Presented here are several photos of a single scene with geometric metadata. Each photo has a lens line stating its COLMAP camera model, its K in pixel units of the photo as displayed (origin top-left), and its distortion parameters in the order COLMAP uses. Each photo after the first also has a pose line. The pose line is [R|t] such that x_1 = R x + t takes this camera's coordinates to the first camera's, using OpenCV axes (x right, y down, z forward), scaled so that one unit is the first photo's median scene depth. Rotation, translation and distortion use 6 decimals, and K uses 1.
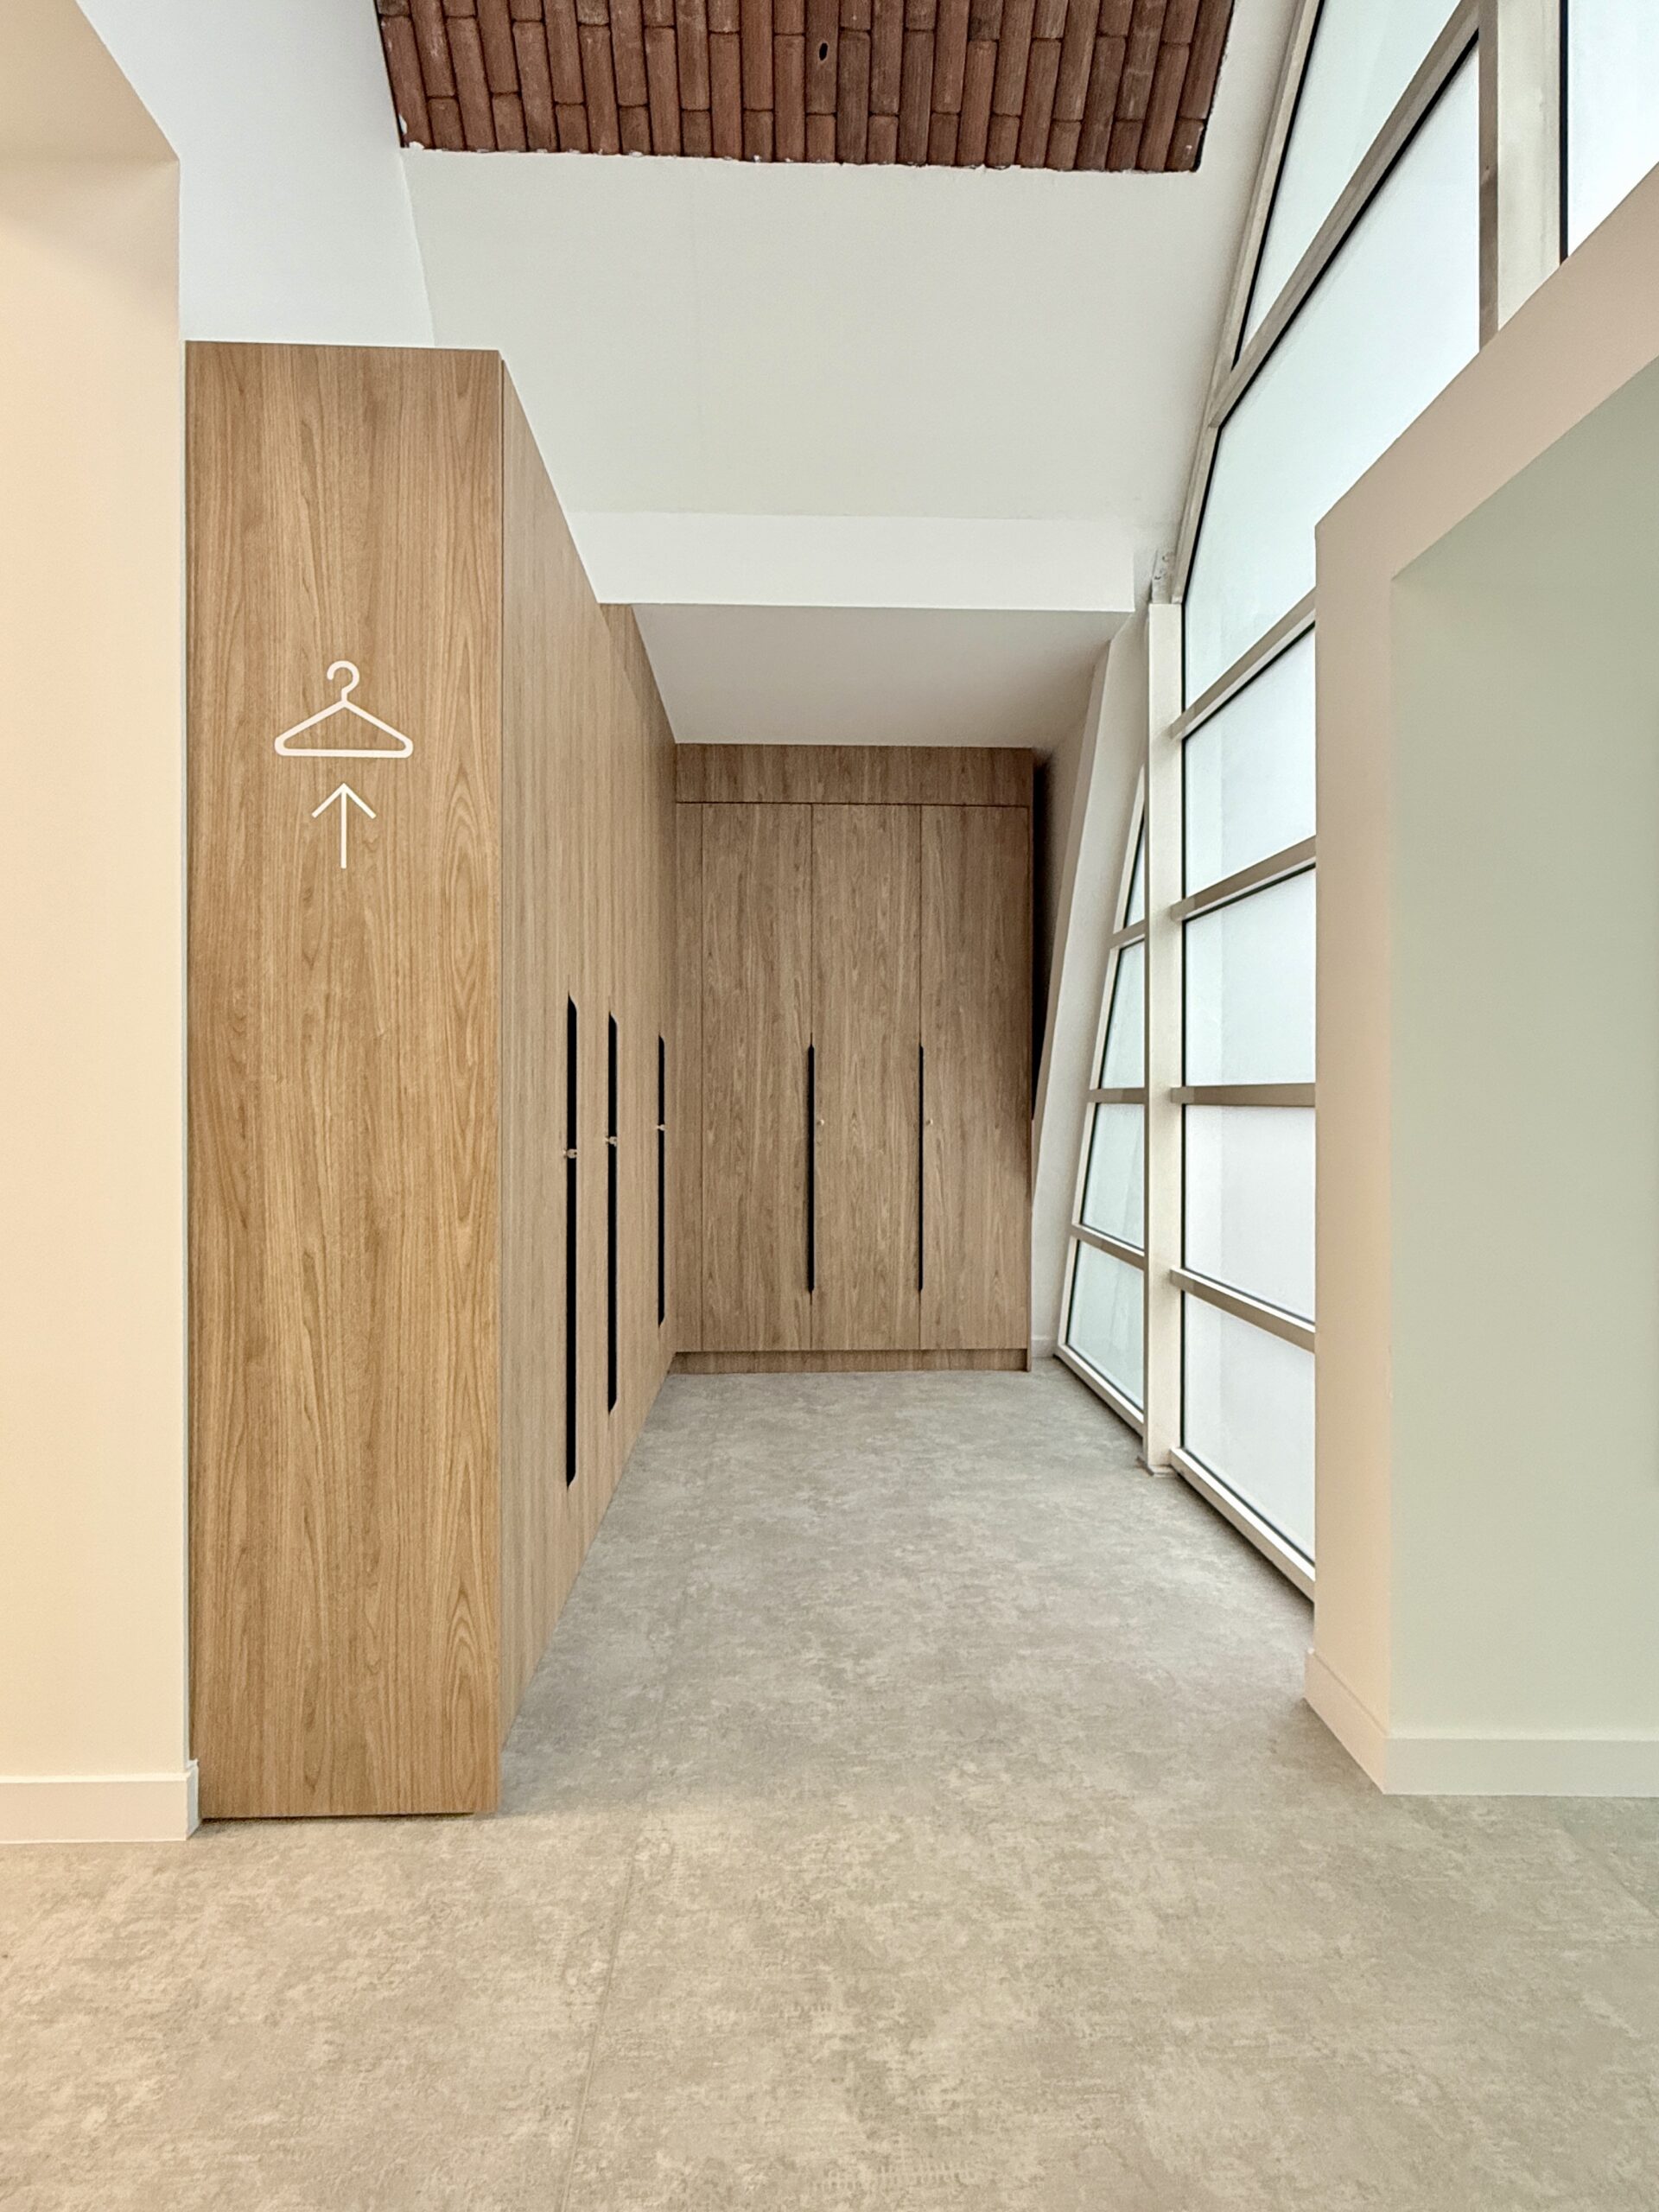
lens RADIAL K [[1142.3, 0, 826.0], [0, 1142.3, 1099.3], [0, 0, 1]] dist [0.000476, 0.001089]
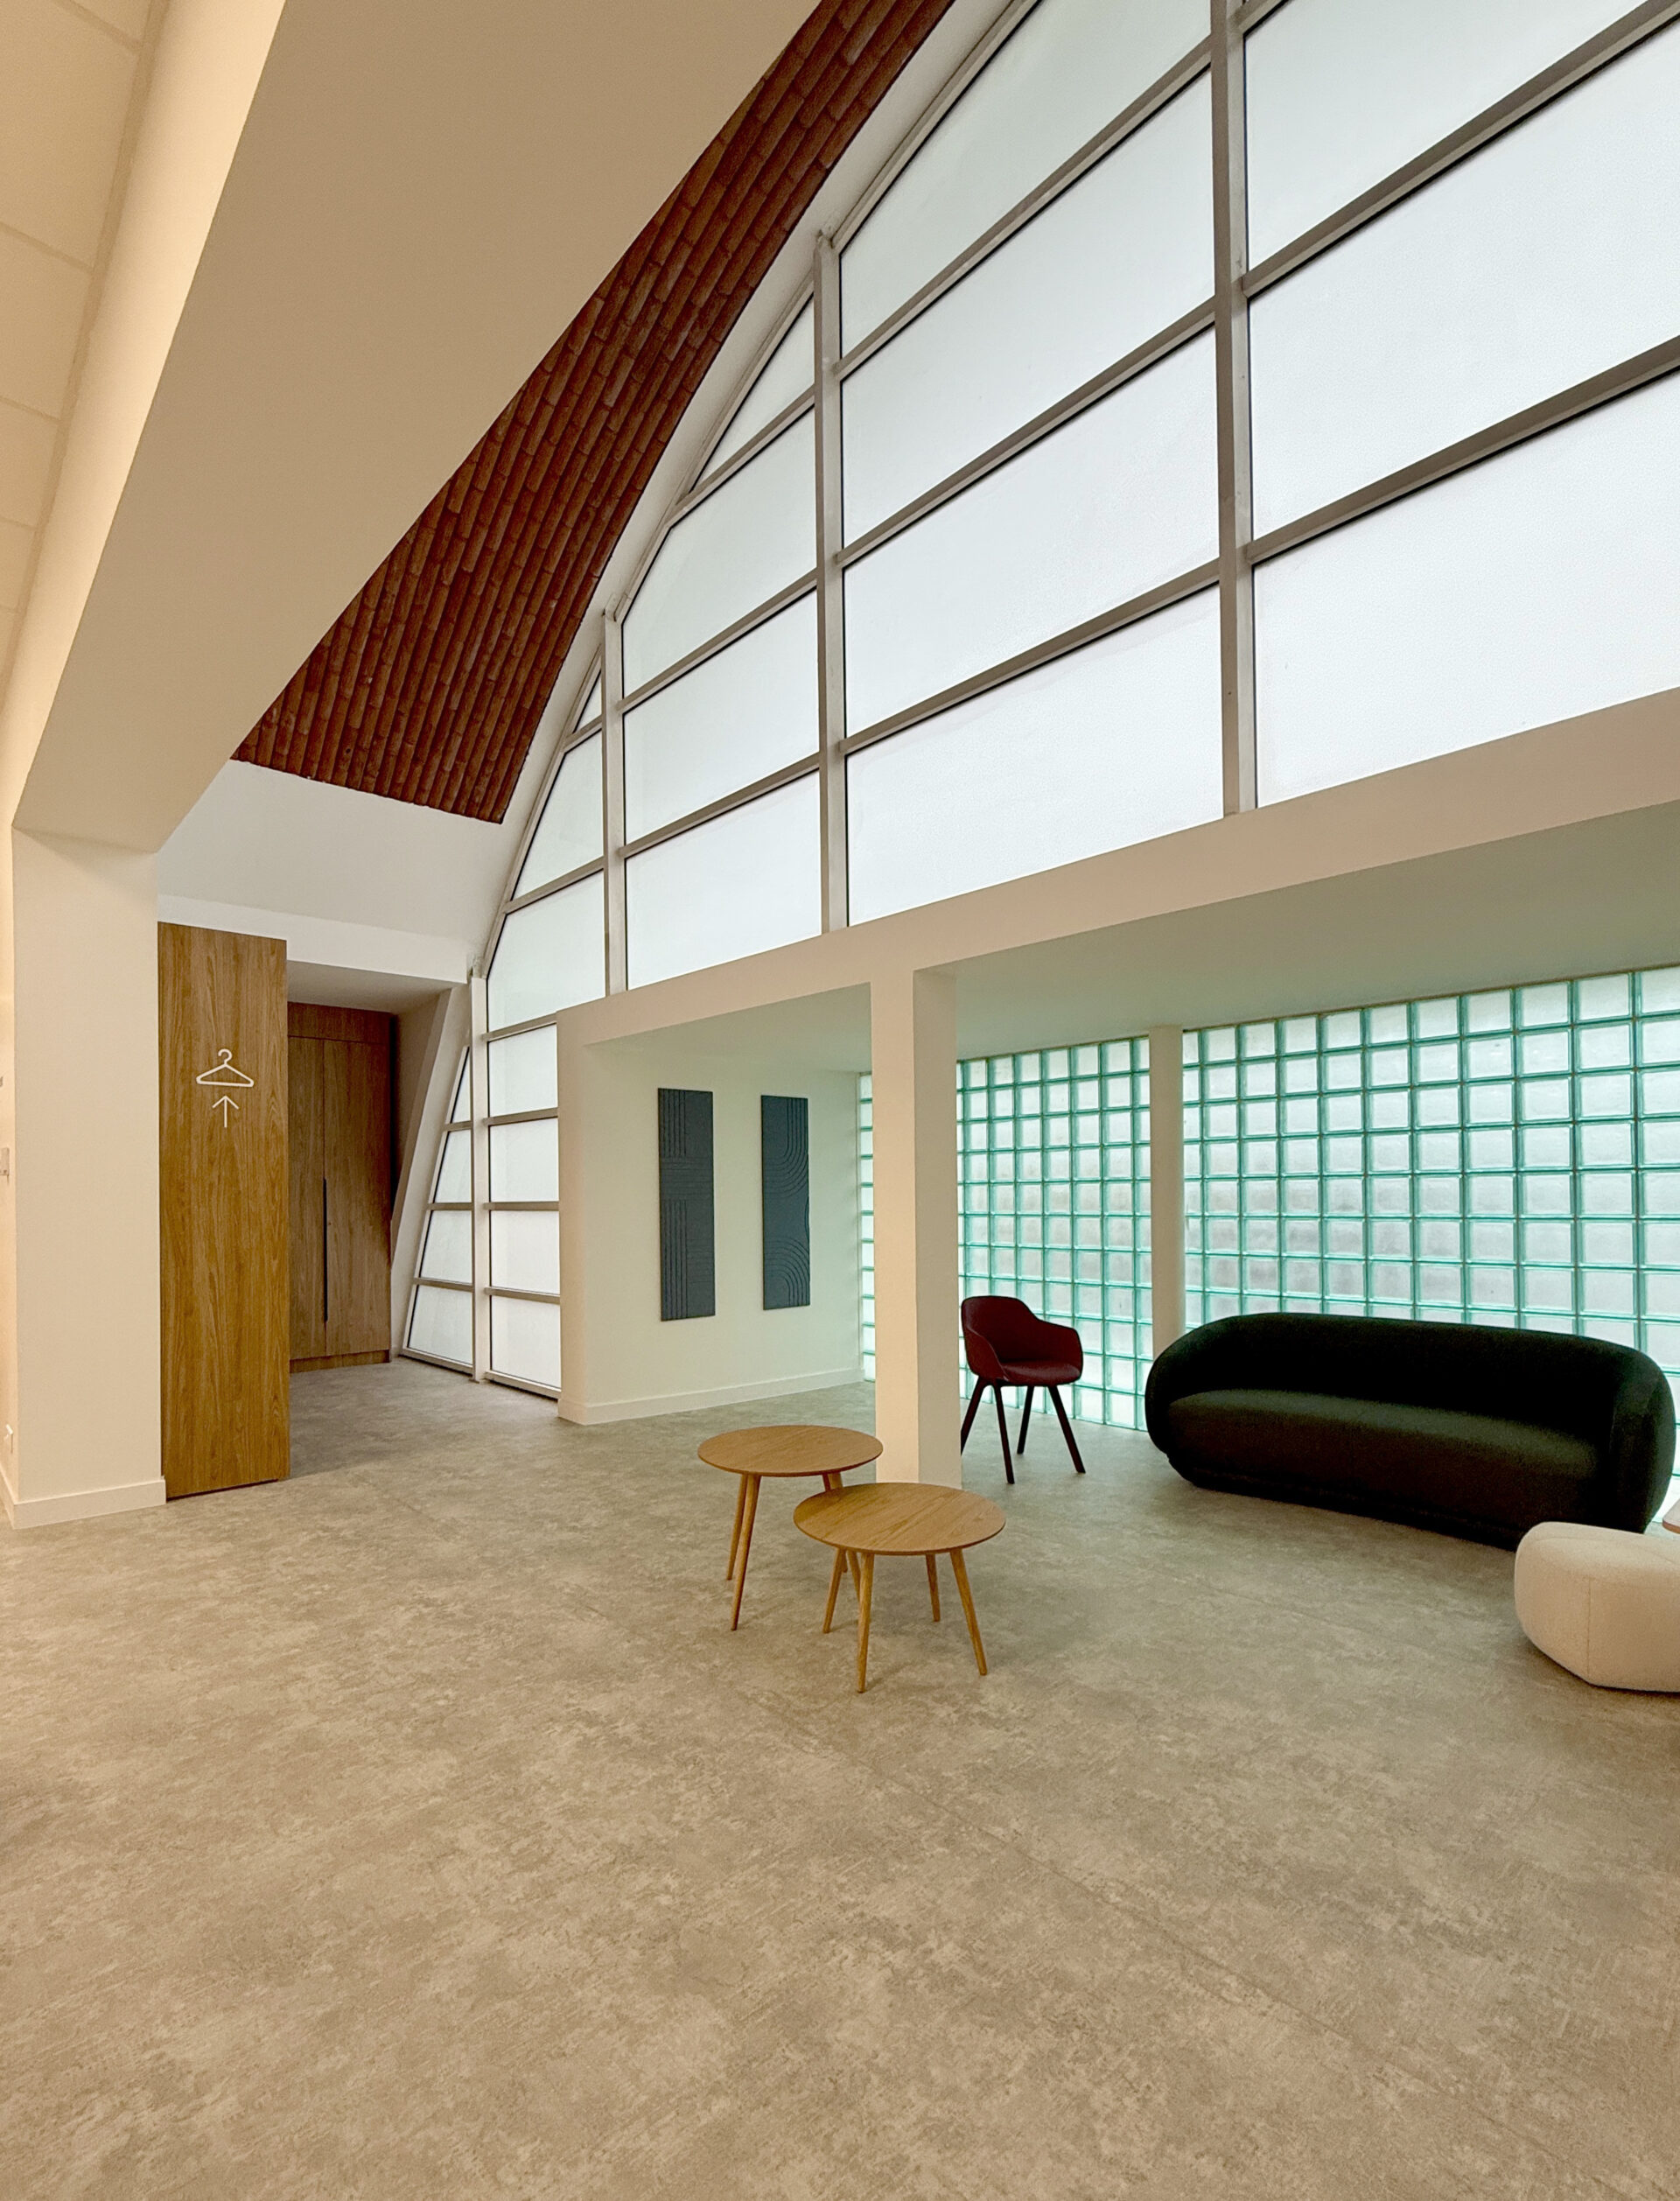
lens RADIAL K [[1031.4, 0, 799.1], [0, 1031.4, 1191.2], [0, 0, 1]] dist [0.000180, -0.000124]
pose [[0.770011, -0.006669, 0.637995, -0.702376], [0.014503, 0.999870, -0.007052, -0.014315], [-0.637865, 0.014683, 0.770008, -1.278425]]
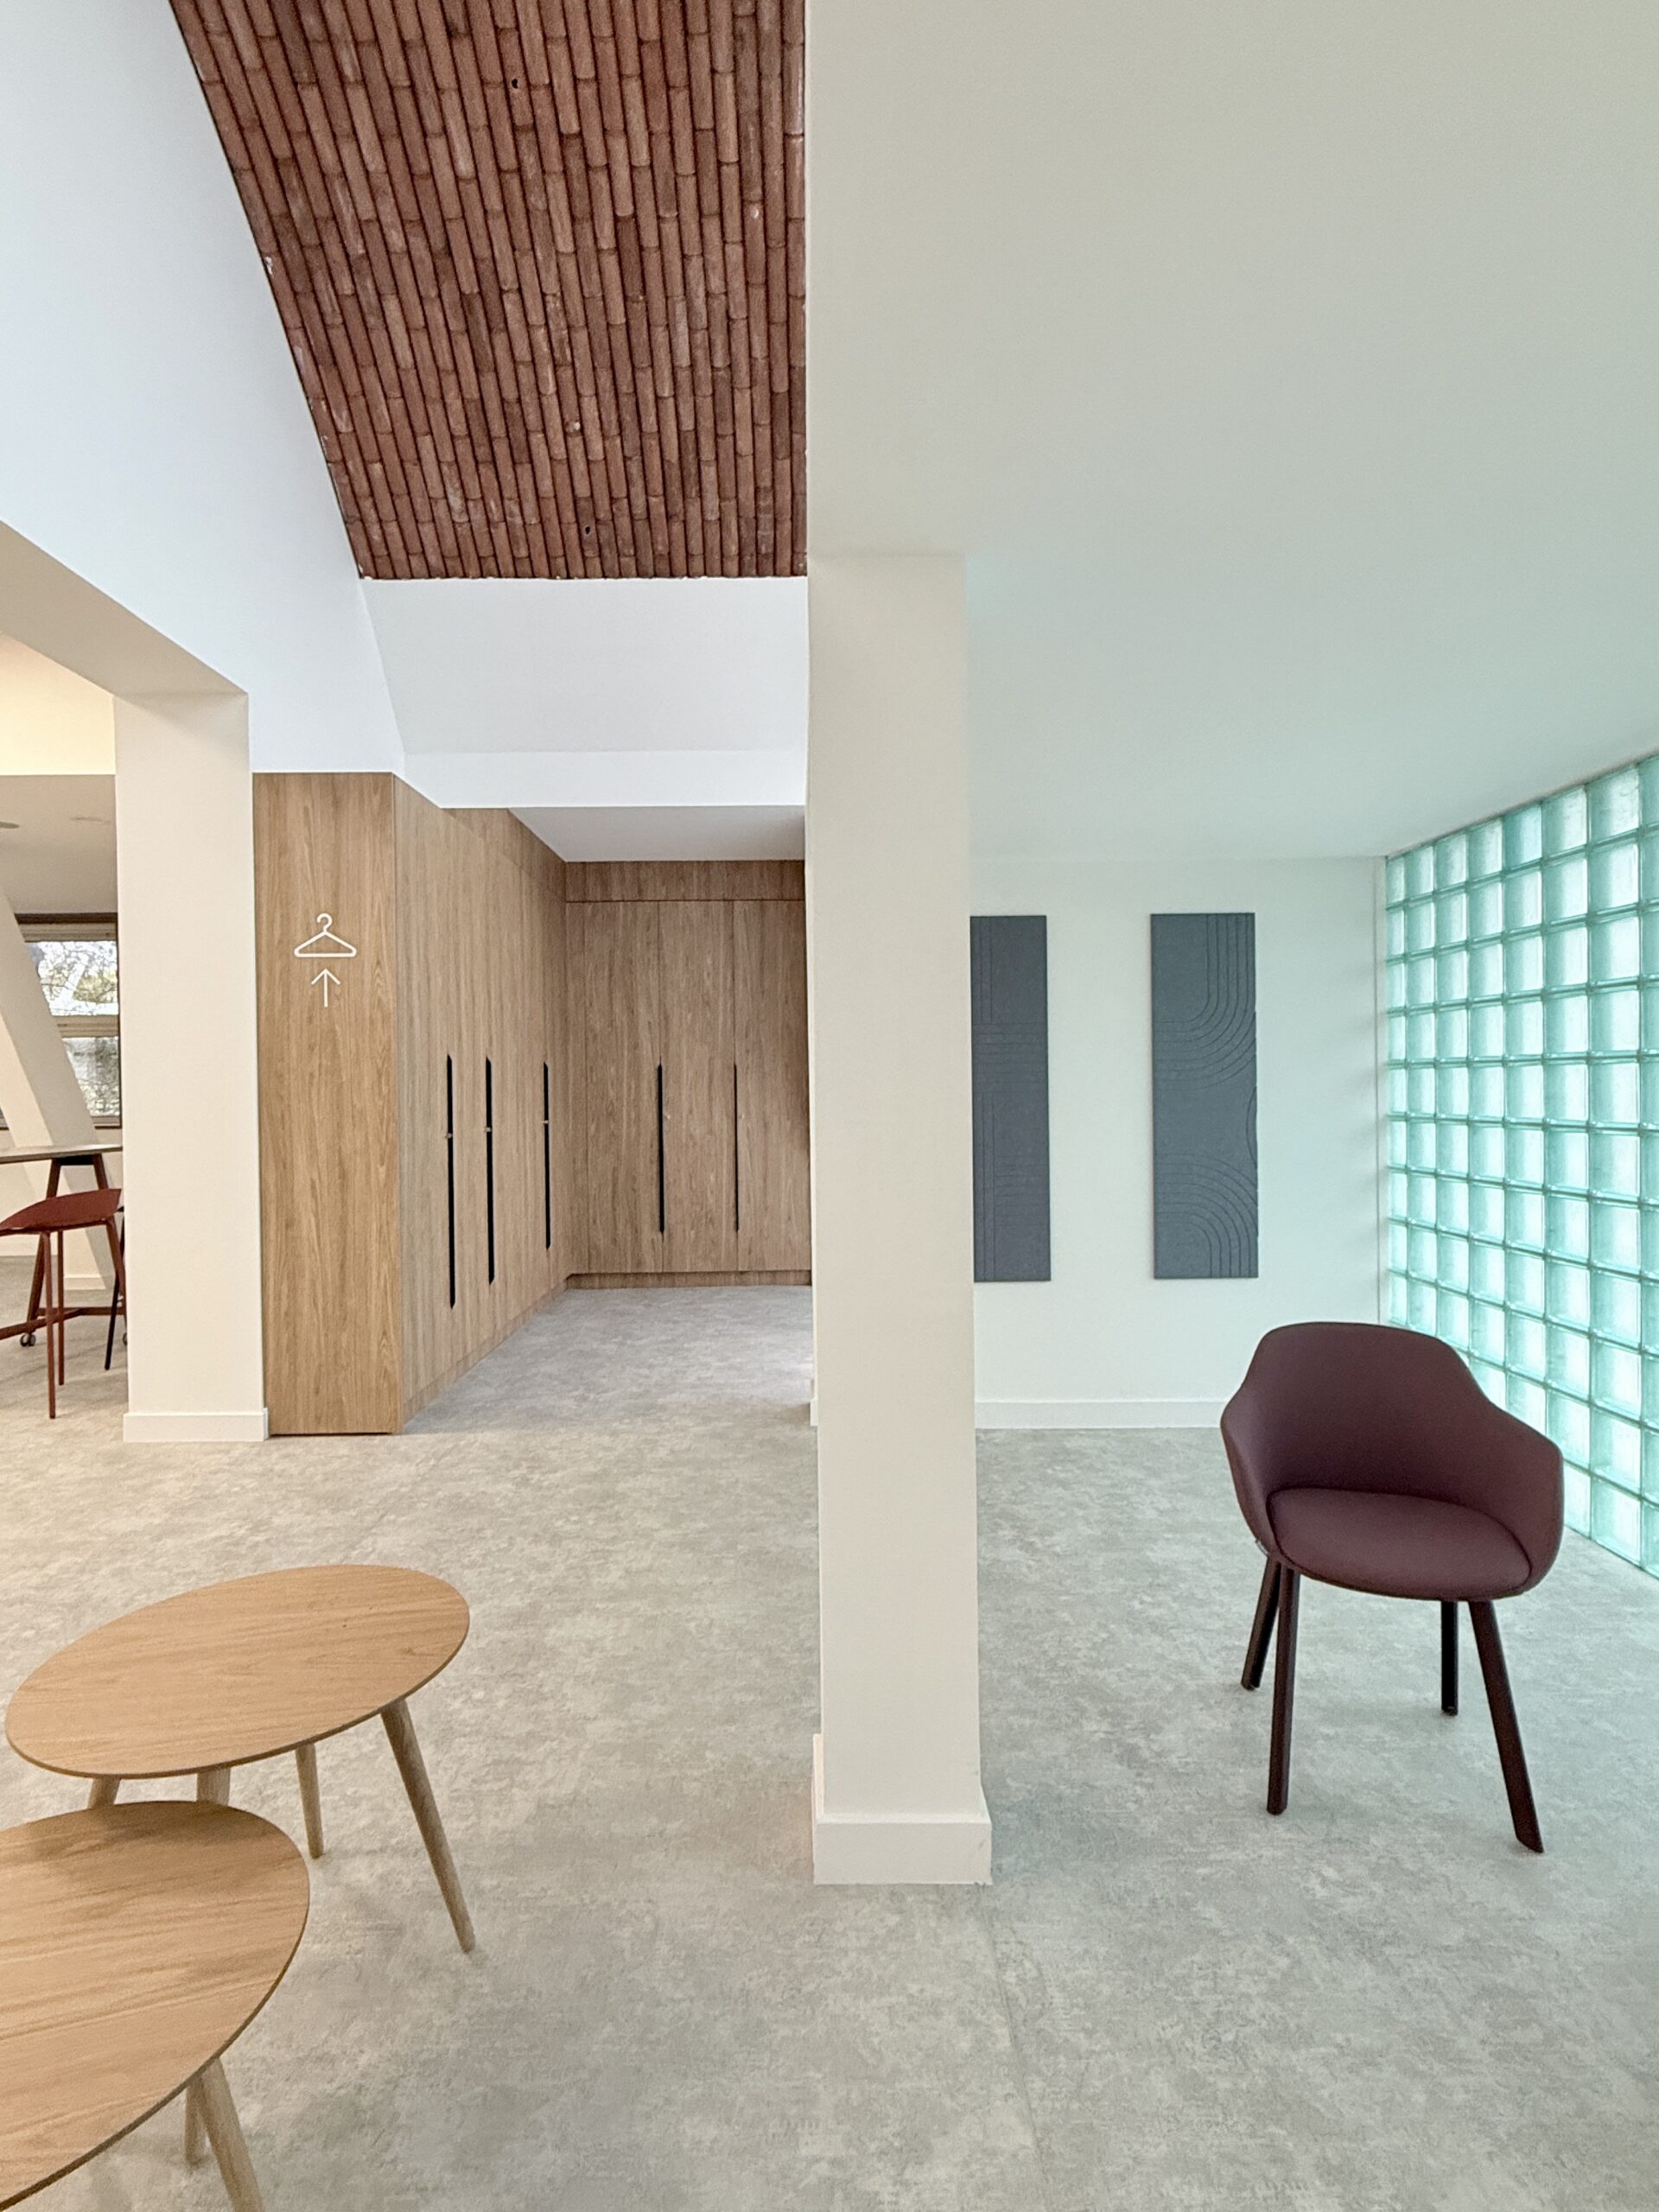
lens RADIAL K [[1142.3, 0, 827.0], [0, 1142.3, 1099.0], [0, 0, 1]] dist [0.000476, 0.001089]
pose [[0.999715, -0.012870, -0.020121, 0.452047], [0.012988, 0.999899, 0.005725, -0.017580], [0.020046, -0.005985, 0.999781, -0.915076]]
